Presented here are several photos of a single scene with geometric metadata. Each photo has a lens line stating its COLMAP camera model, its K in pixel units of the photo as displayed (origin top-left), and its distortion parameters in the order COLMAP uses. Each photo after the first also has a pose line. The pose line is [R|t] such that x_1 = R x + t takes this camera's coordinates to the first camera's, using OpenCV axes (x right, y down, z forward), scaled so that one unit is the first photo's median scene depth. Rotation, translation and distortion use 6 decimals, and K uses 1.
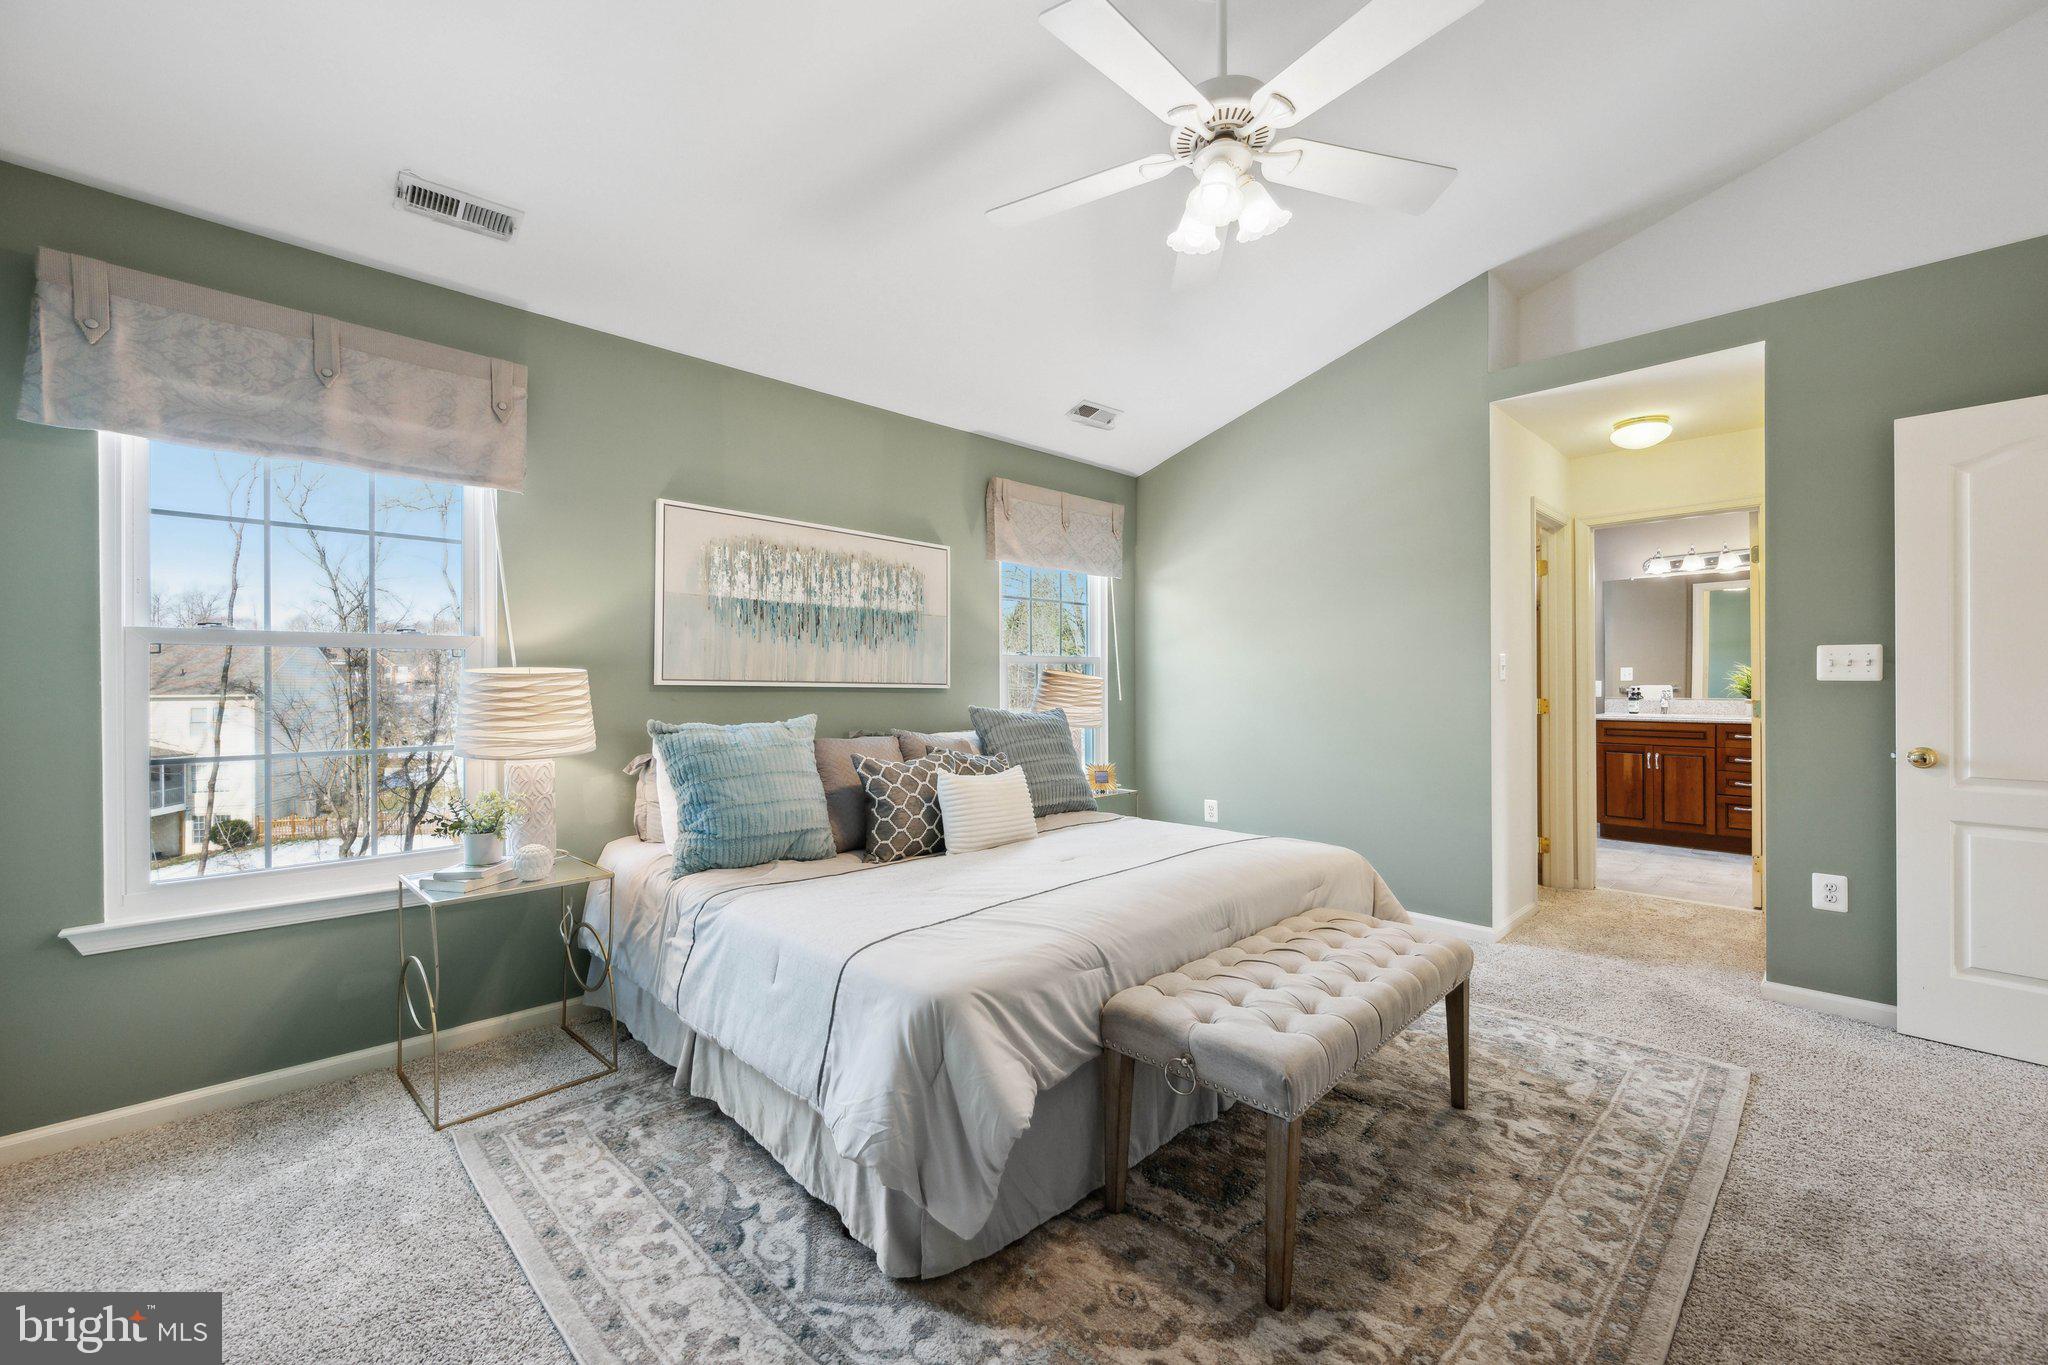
lens RADIAL K [[810.1, 0, 1021.9], [0, 810.1, 678.3], [0, 0, 1]] dist [0.001330, -0.000056]
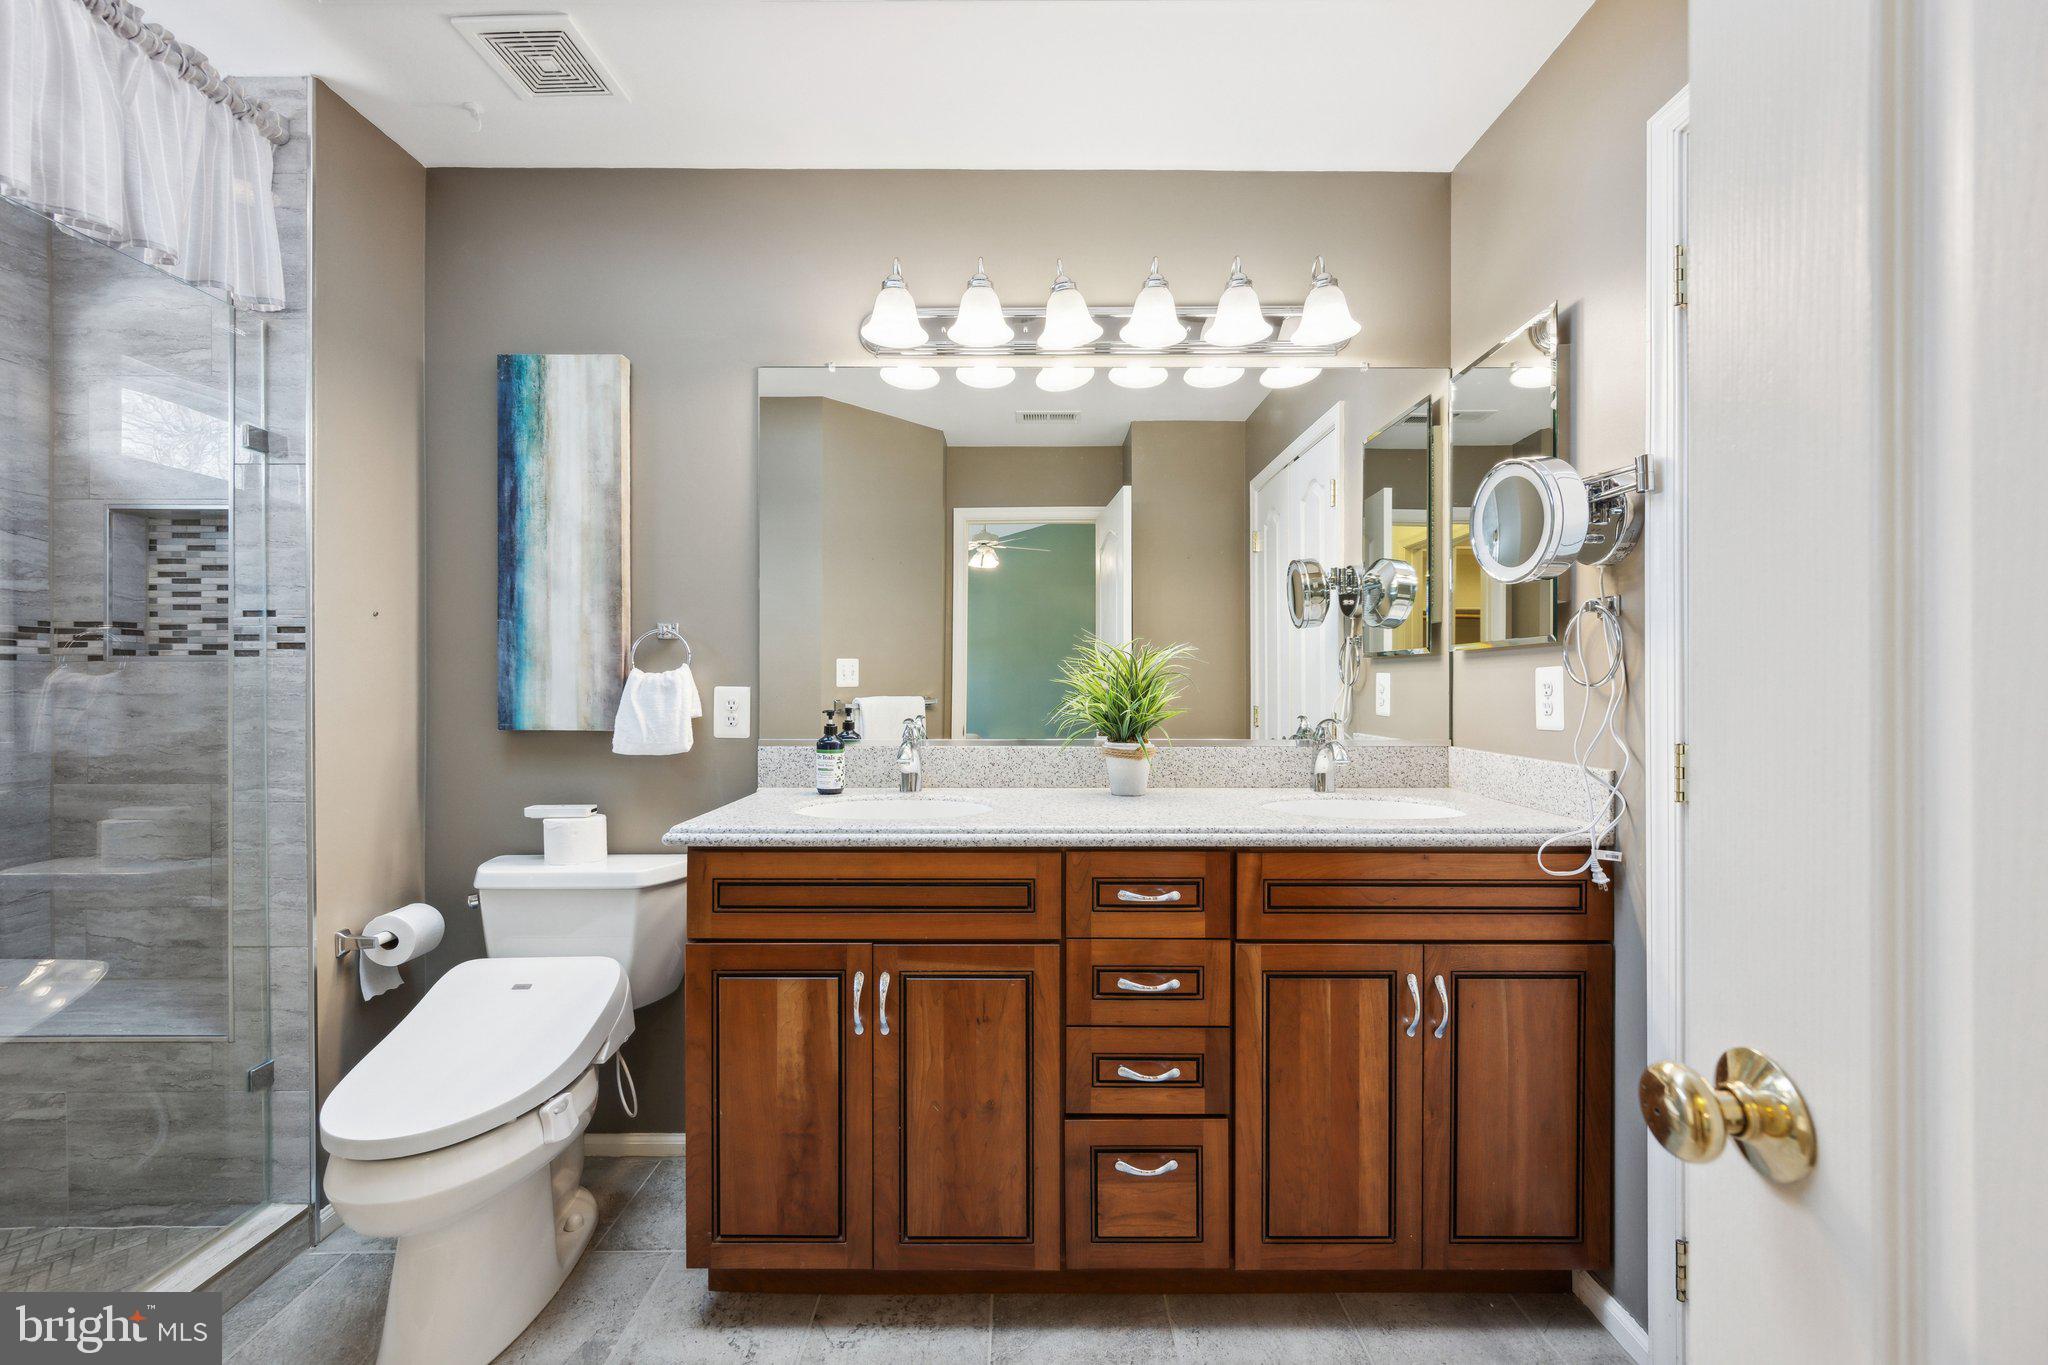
lens RADIAL K [[810.1, 0, 1028.9], [0, 810.1, 686.1], [0, 0, 1]] dist [0.001330, -0.000056]
pose [[0.684937, 0.000563, 0.728602, 0.641285], [-0.001555, 0.999999, 0.000690, 0.003180], [-0.728601, -0.001606, 0.684937, 0.808281]]
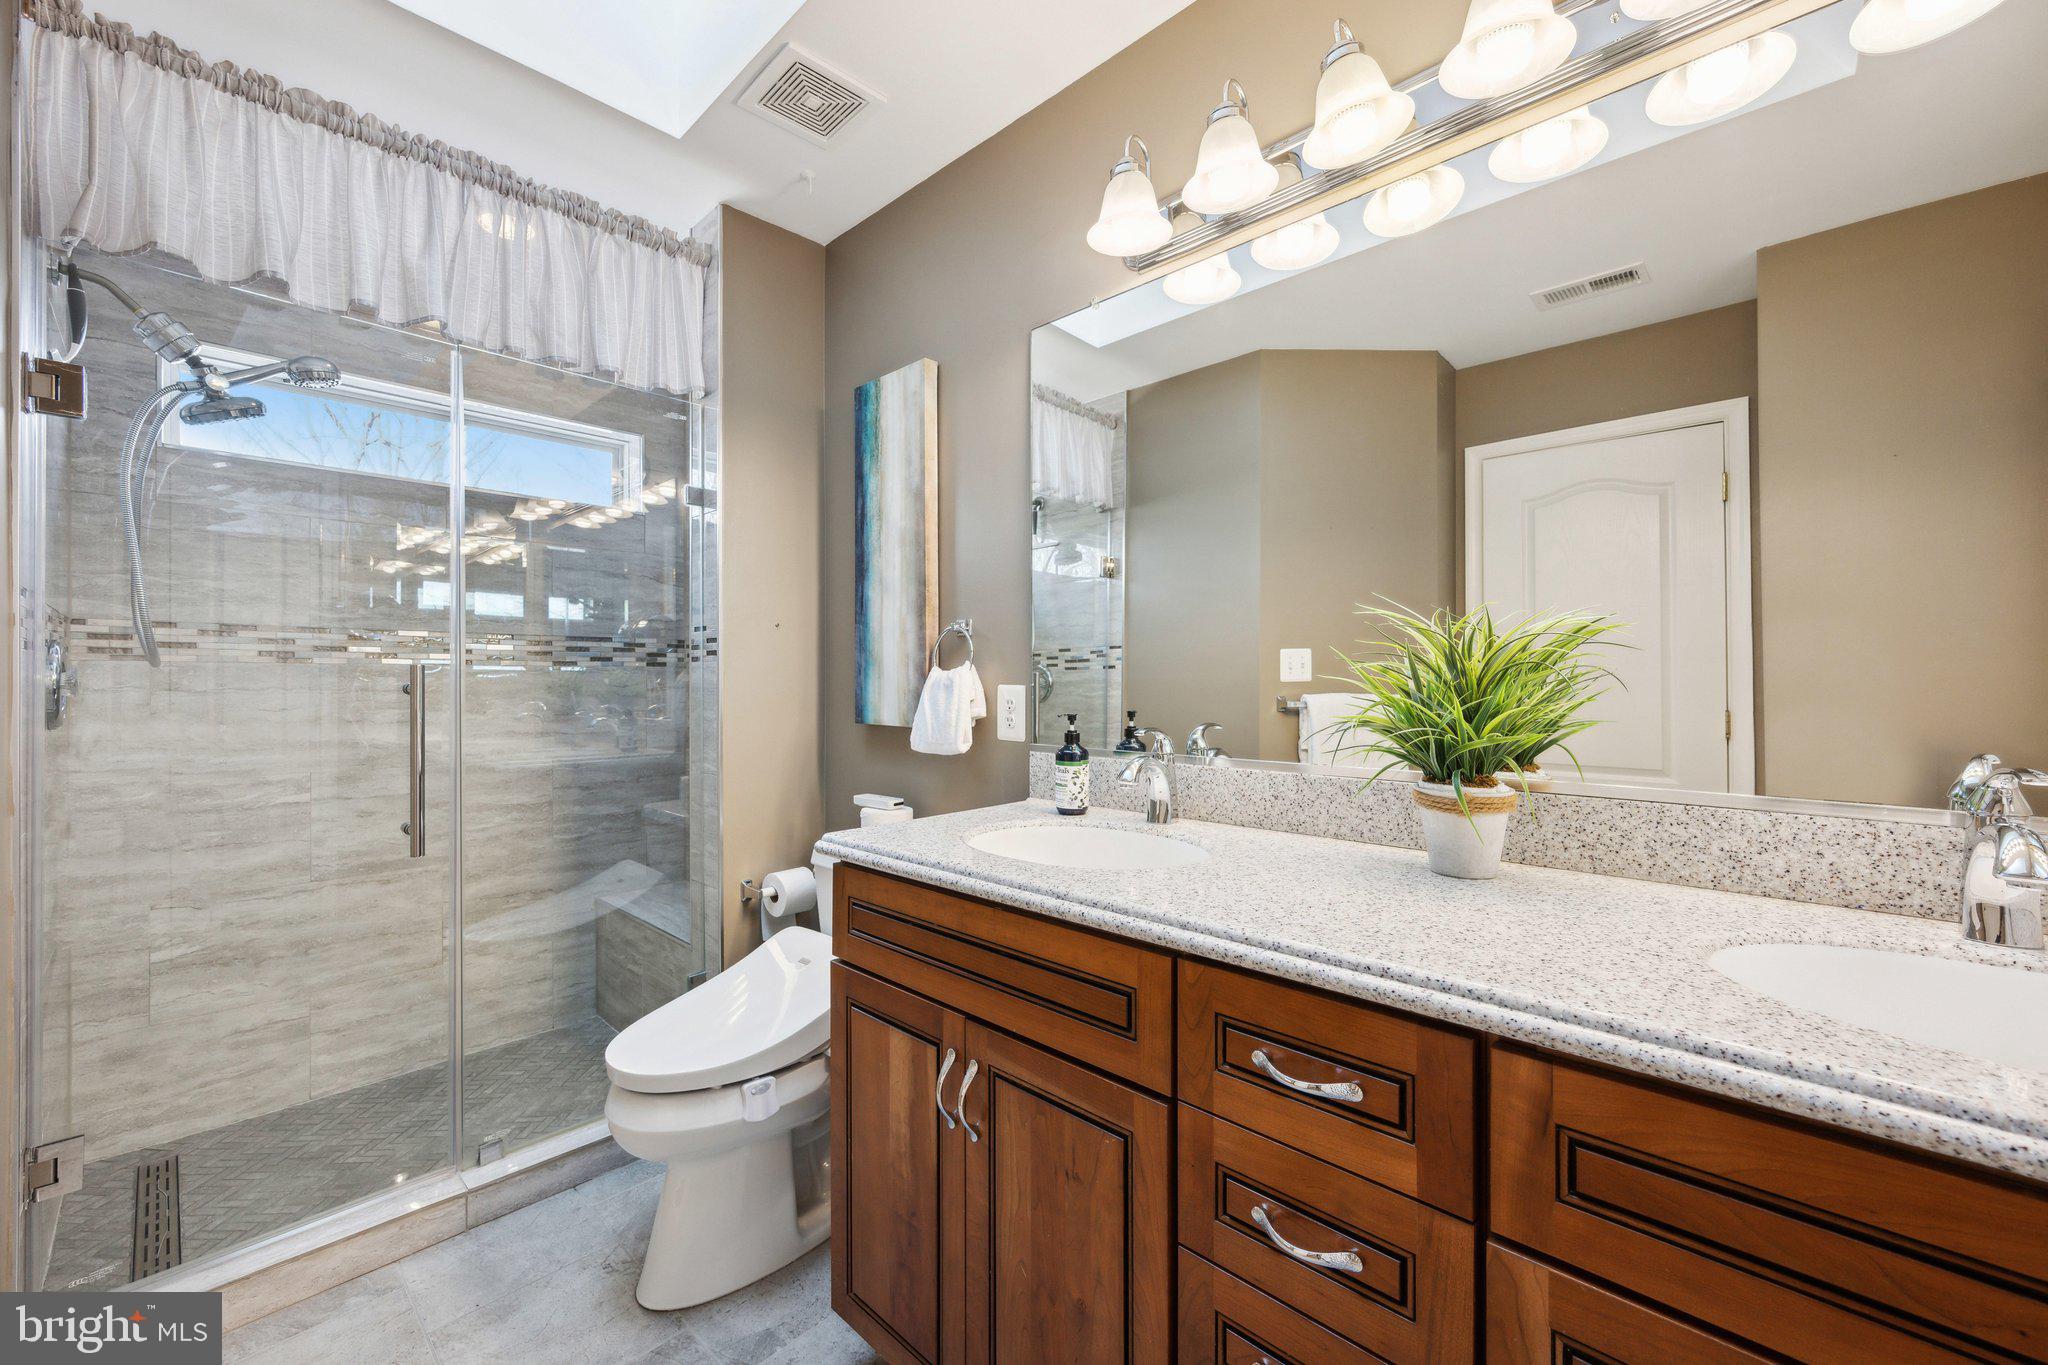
lens RADIAL K [[810.1, 0, 1025.5], [0, 810.1, 677.6], [0, 0, 1]] dist [0.001330, -0.000056]
pose [[0.998380, 0.000354, 0.056895, 0.797125], [-0.000203, 0.999996, -0.002659, 0.001726], [-0.056896, 0.002643, 0.998377, 0.819479]]
